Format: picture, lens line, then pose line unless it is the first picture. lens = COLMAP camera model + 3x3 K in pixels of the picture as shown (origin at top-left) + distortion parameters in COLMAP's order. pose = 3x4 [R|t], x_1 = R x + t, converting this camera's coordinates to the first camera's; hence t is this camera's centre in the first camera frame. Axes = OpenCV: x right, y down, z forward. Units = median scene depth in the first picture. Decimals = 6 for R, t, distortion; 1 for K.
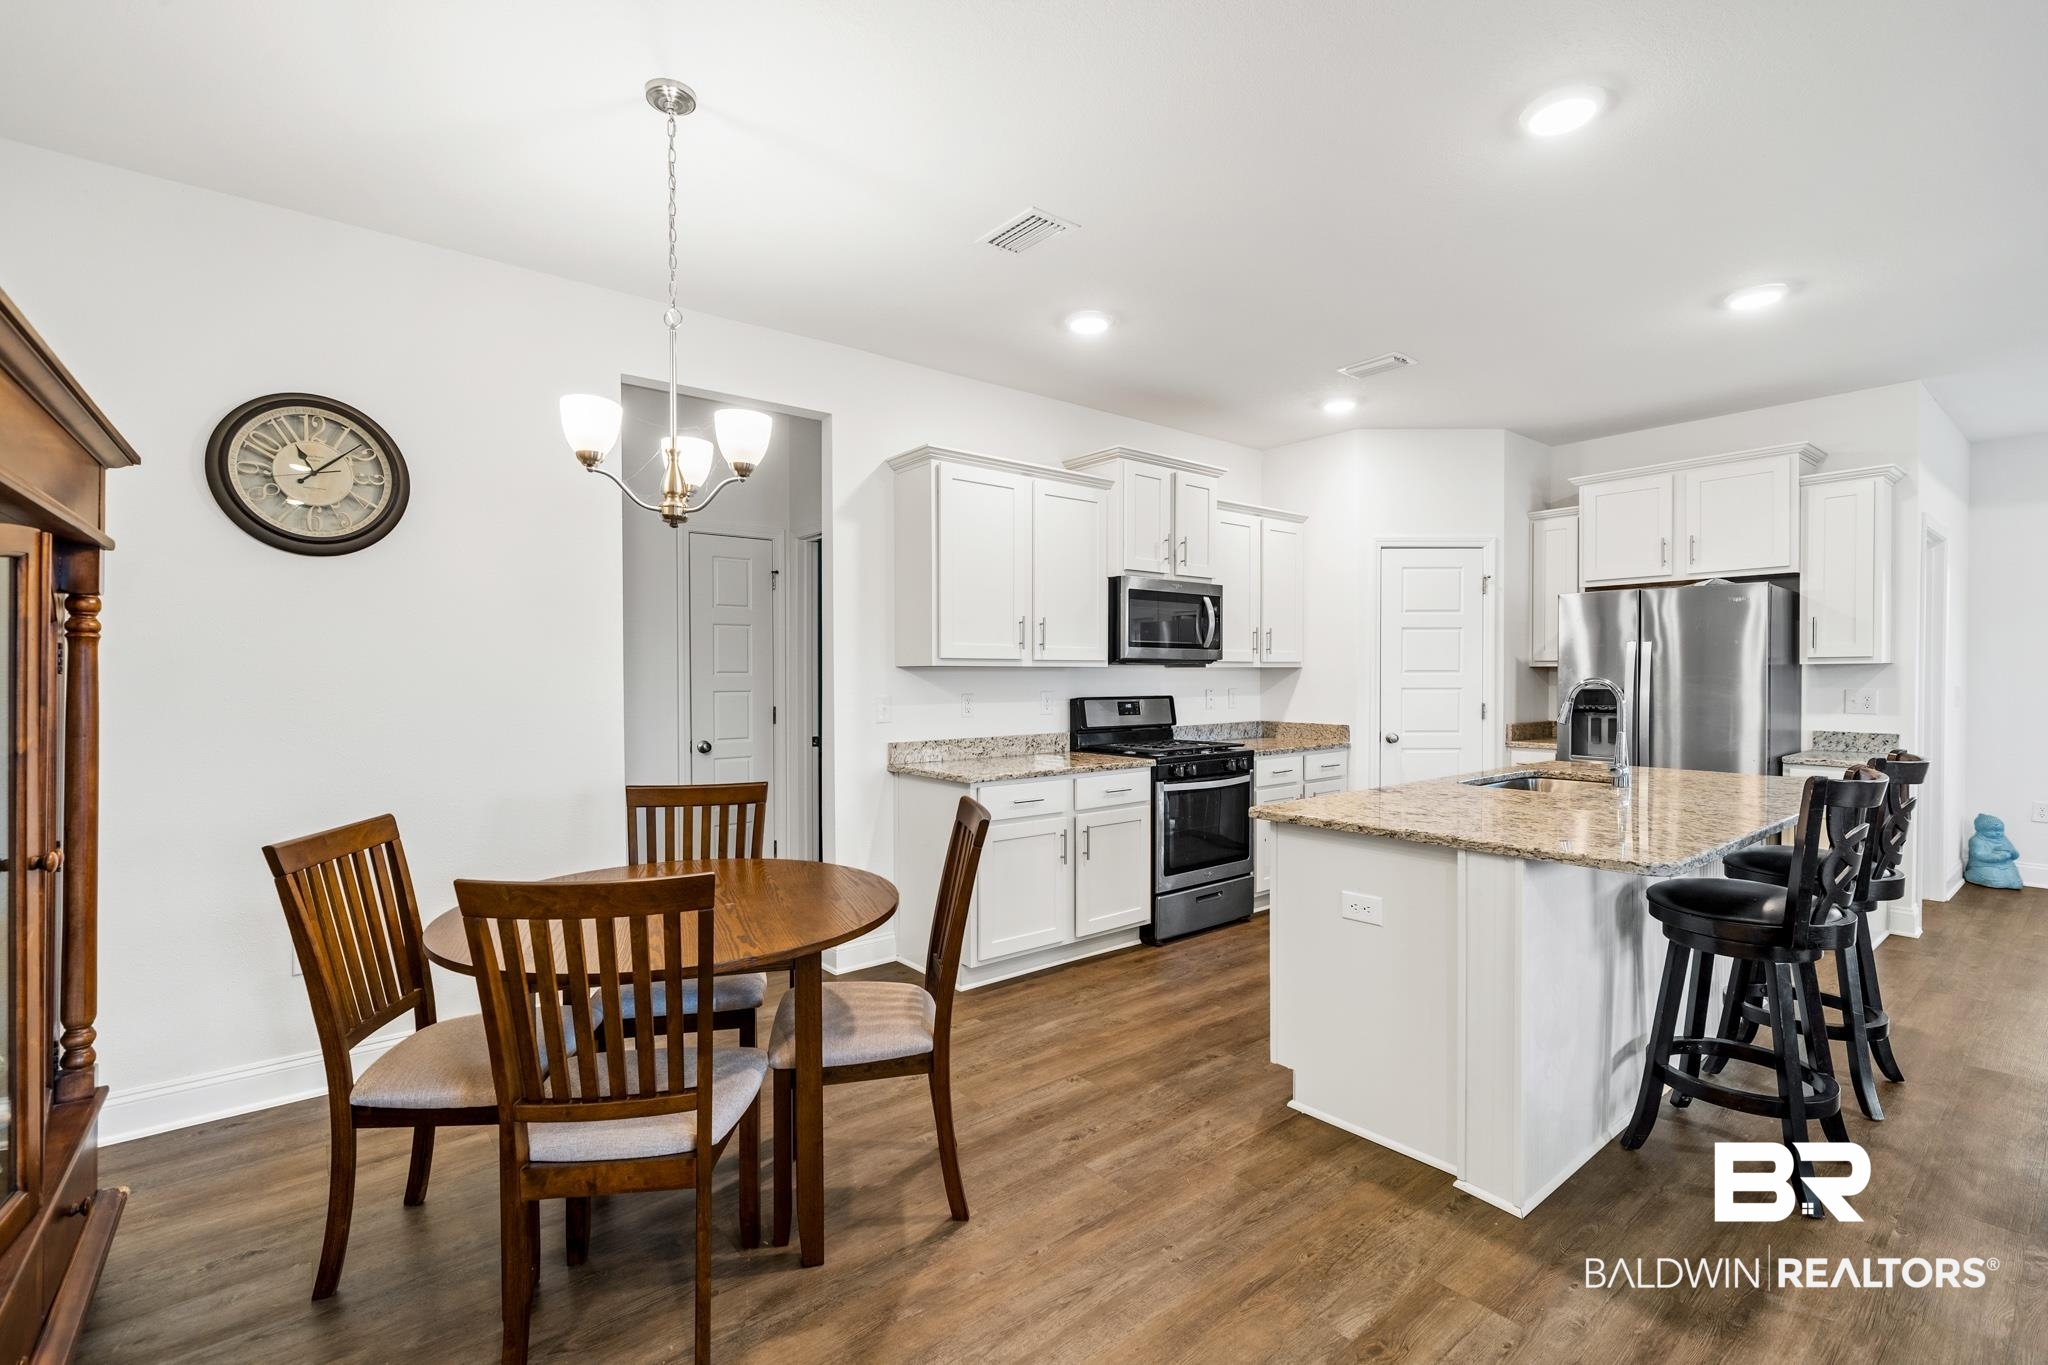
lens RADIAL K [[926.9, 0, 1025.7], [0, 926.9, 679.7], [0, 0, 1]] dist [-0.000305, 0.000053]
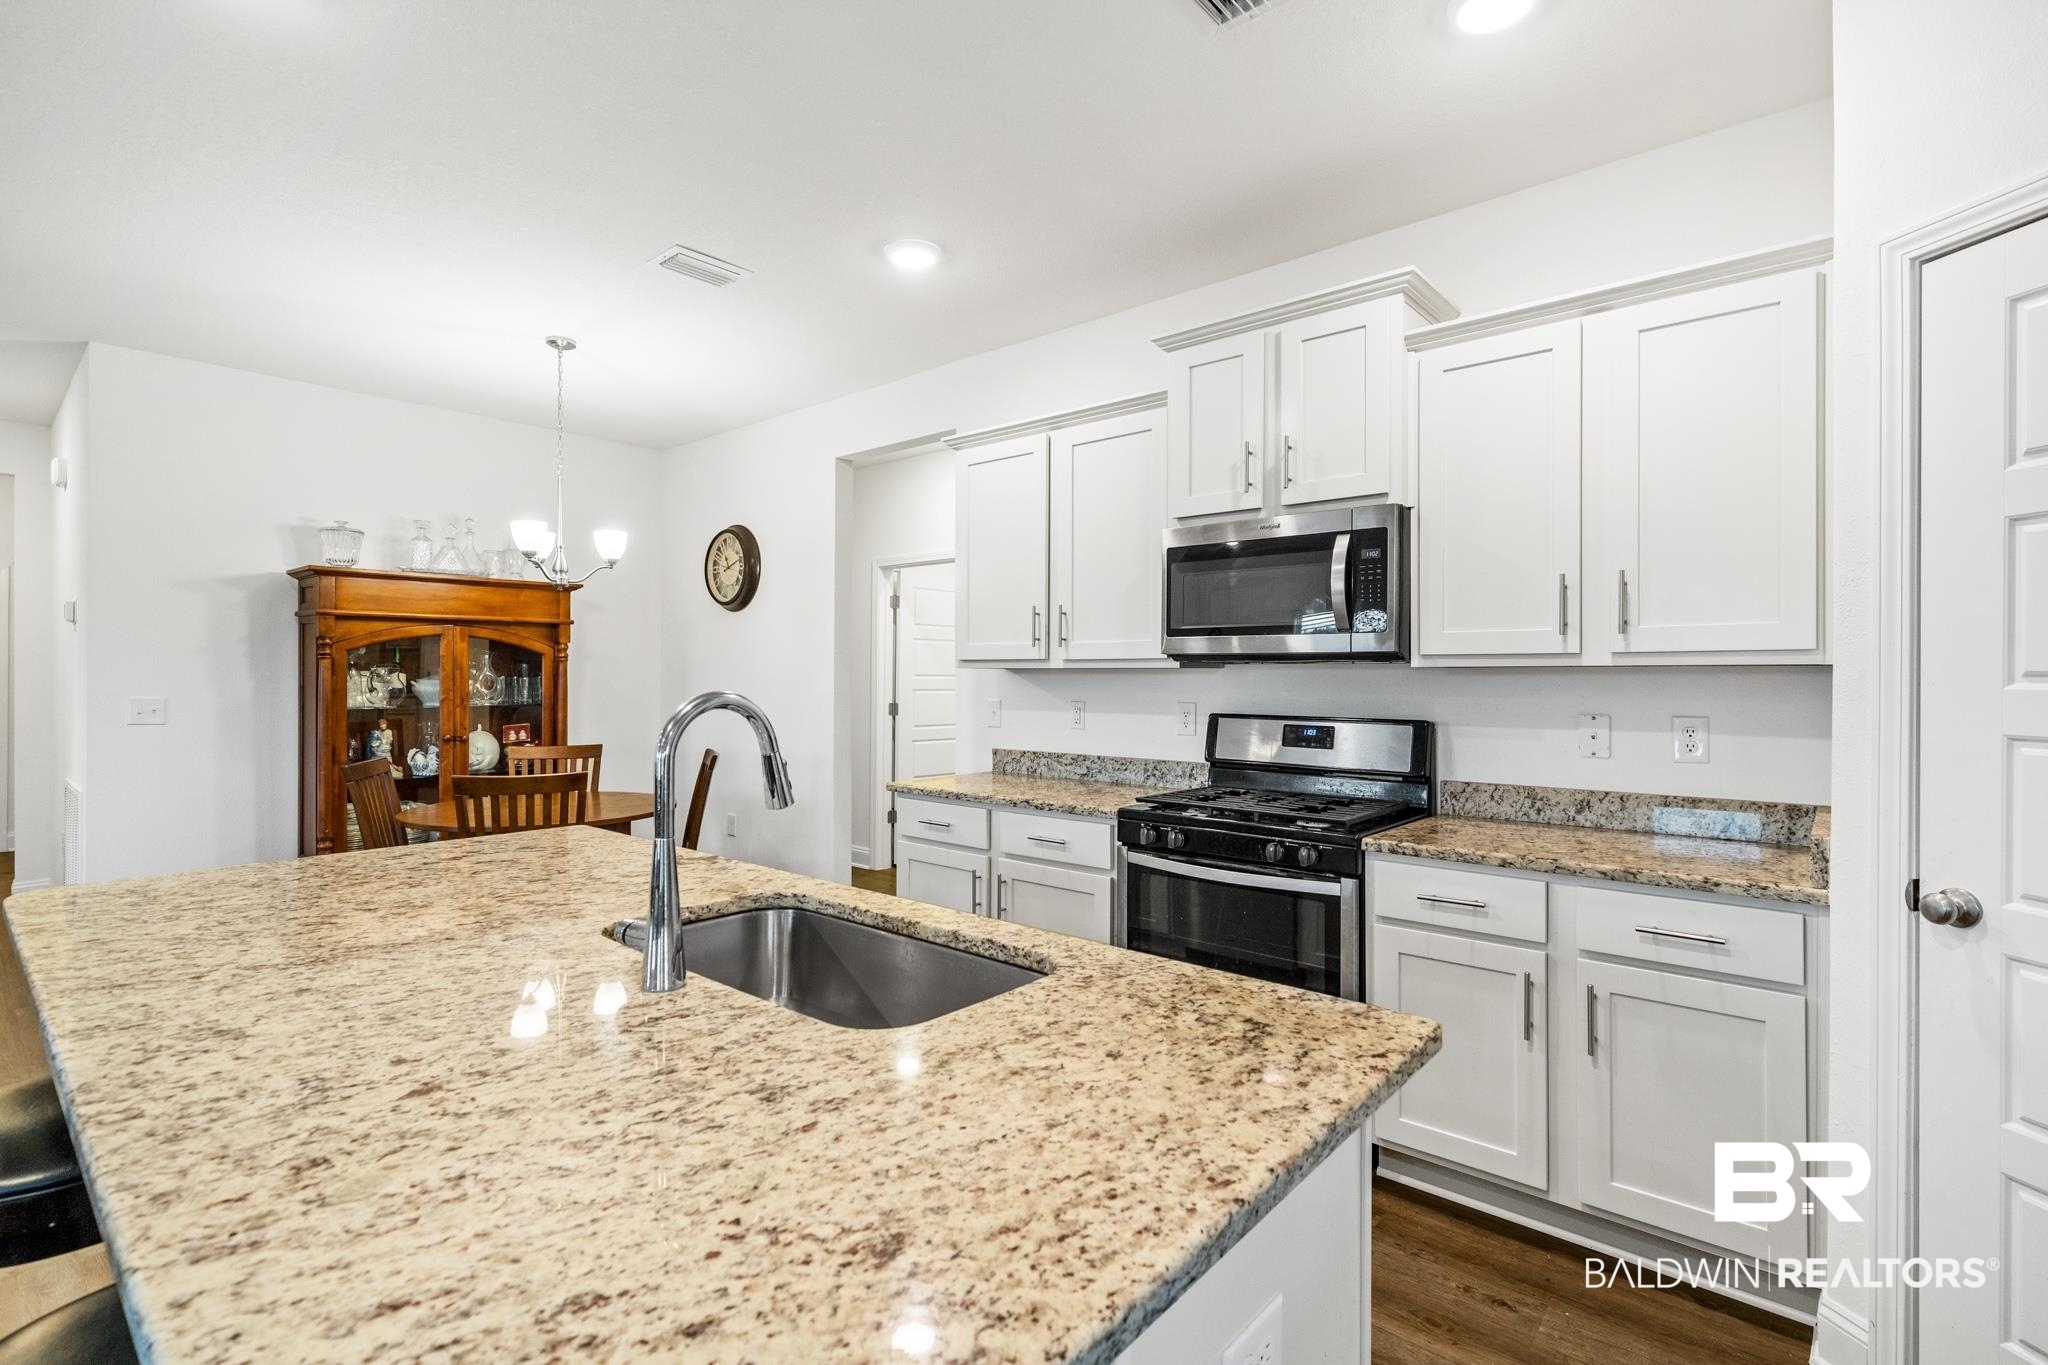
lens RADIAL K [[926.9, 0, 1023.6], [0, 926.9, 670.5], [0, 0, 1]] dist [-0.000305, 0.000053]
pose [[0.177447, -0.003968, -0.984122, 0.745725], [-0.013555, 0.999887, -0.006476, -0.006324], [0.984037, 0.014489, 0.177374, 0.793859]]
